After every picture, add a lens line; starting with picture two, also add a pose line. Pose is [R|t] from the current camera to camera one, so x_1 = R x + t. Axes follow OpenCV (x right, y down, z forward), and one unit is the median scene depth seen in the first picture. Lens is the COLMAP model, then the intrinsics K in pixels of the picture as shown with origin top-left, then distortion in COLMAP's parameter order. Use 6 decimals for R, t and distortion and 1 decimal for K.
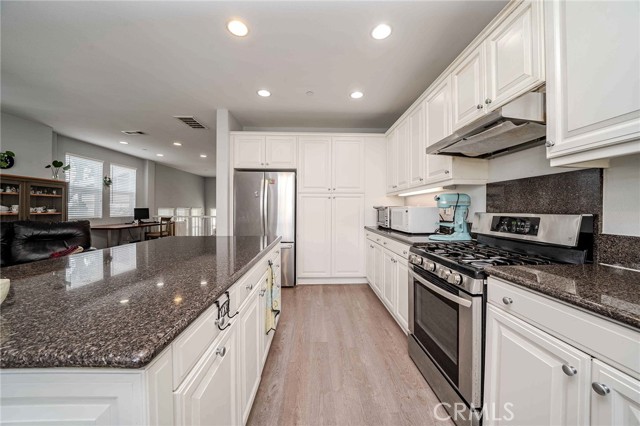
lens RADIAL K [[223.3, 0, 319.2], [0, 223.3, 210.8], [0, 0, 1]] dist [-0.028723, 0.003430]
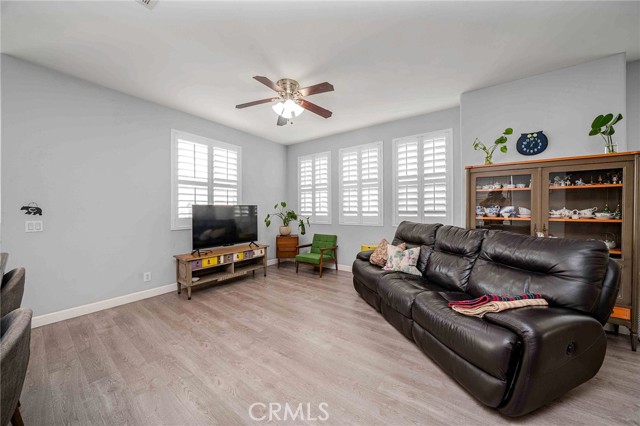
lens RADIAL K [[219.9, 0, 320.0], [0, 219.9, 213.0], [0, 0, 1]] dist [-0.023617, 0.000089]
pose [[-0.602722, 0.002413, -0.797948, -0.832716], [-0.006992, 0.999941, 0.008305, -0.008727], [0.797921, 0.010585, -0.602670, 1.478334]]
